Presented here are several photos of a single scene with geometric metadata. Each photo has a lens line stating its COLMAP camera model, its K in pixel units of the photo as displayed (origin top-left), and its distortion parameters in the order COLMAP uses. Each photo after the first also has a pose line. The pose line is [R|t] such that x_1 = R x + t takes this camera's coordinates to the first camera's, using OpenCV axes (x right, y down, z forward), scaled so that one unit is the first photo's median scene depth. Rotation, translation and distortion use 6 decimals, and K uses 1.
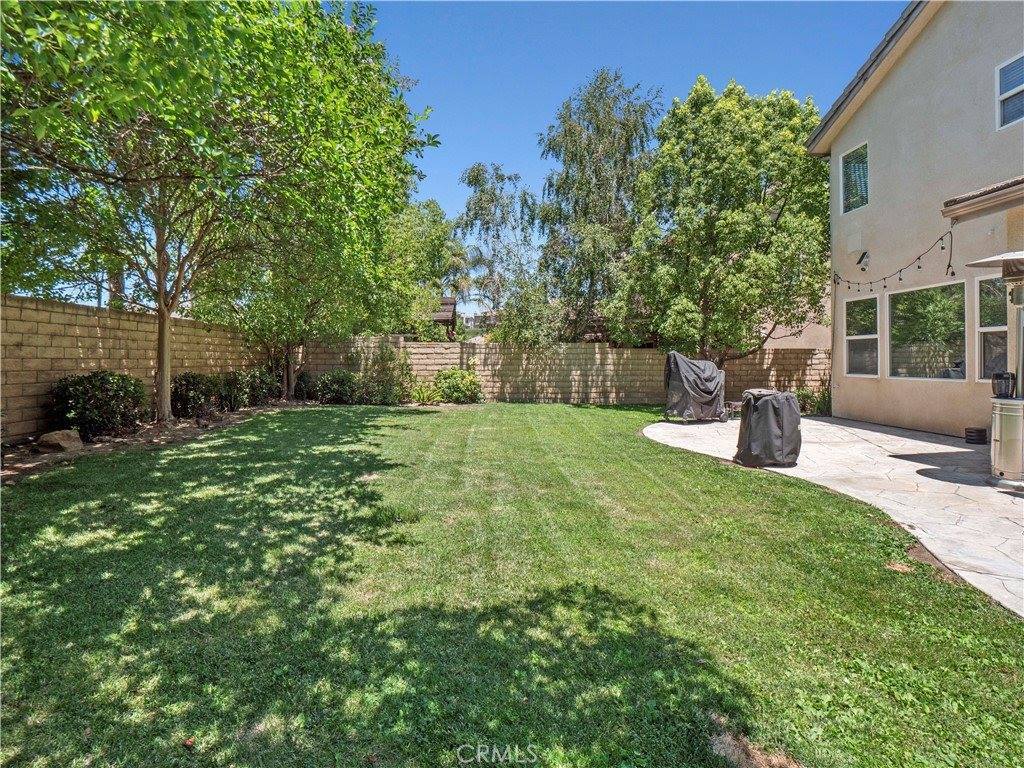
lens RADIAL K [[506.3, 0, 502.9], [0, 506.3, 360.8], [0, 0, 1]] dist [-0.014495, -0.002568]
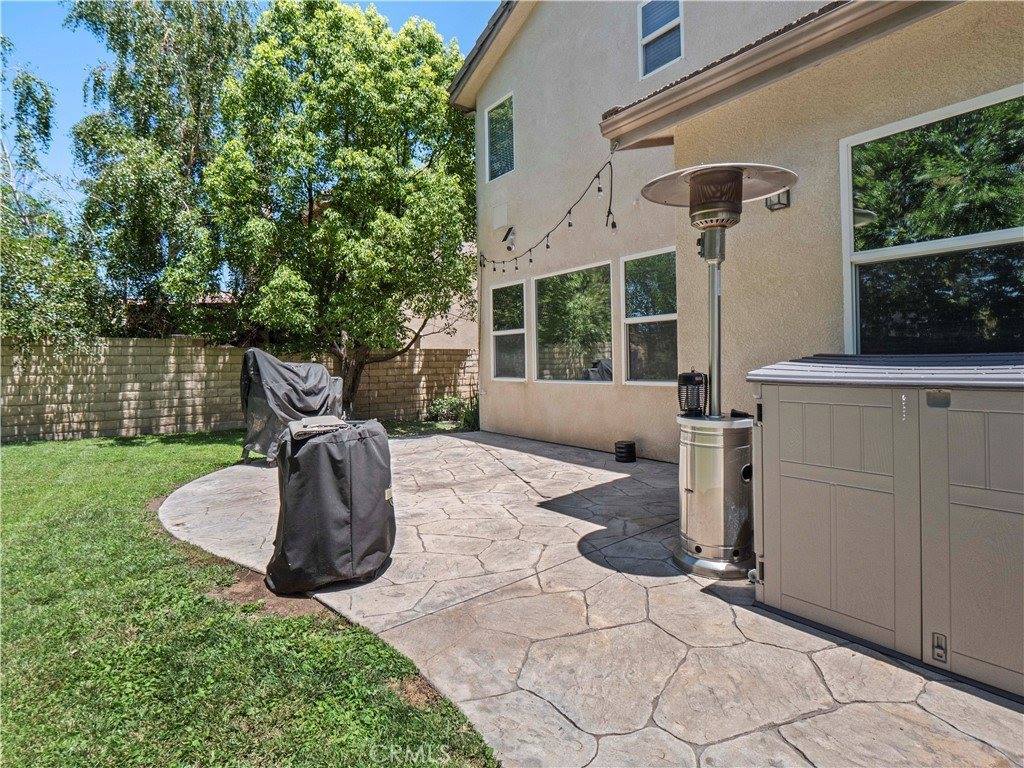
lens RADIAL K [[506.3, 0, 514.3], [0, 506.3, 353.5], [0, 0, 1]] dist [-0.014495, -0.002568]
pose [[0.818095, 0.001695, 0.575081, 0.244706], [0.013382, 0.999669, -0.021983, 0.005160], [-0.574928, 0.025679, 0.817801, 0.317487]]
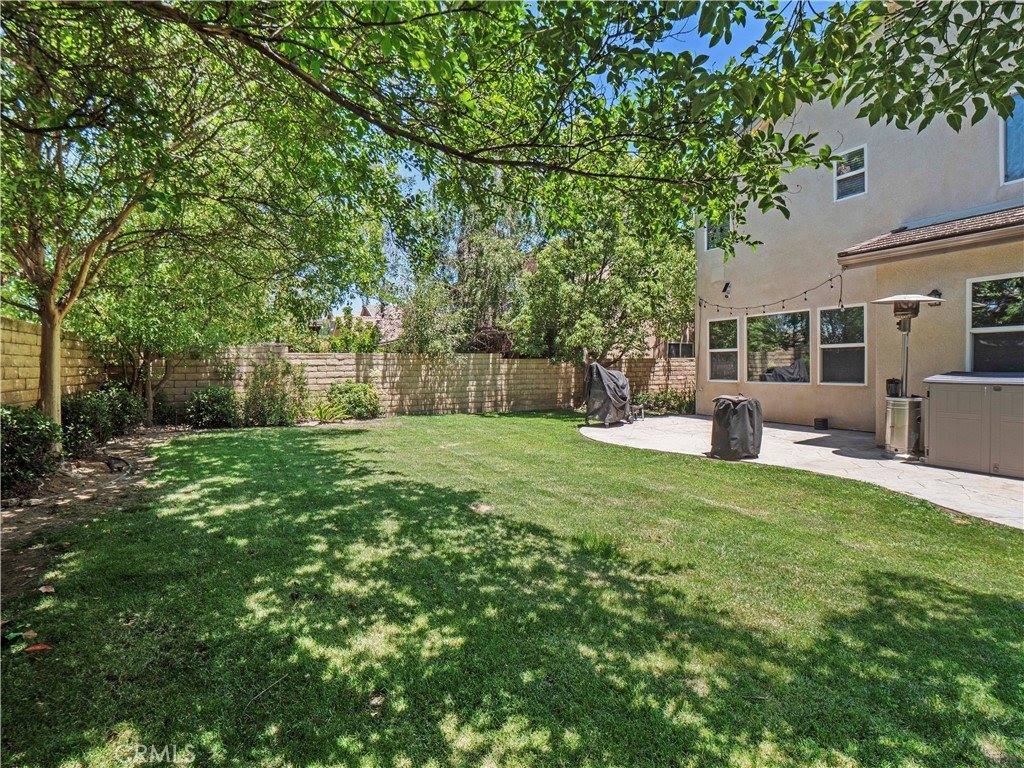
lens RADIAL K [[506.3, 0, 502.1], [0, 506.3, 373.6], [0, 0, 1]] dist [-0.014495, -0.002568]
pose [[0.907040, -0.015382, 0.420764, -0.309819], [0.010265, 0.999843, 0.014423, -0.012140], [-0.420920, -0.008763, 0.907056, 0.086596]]
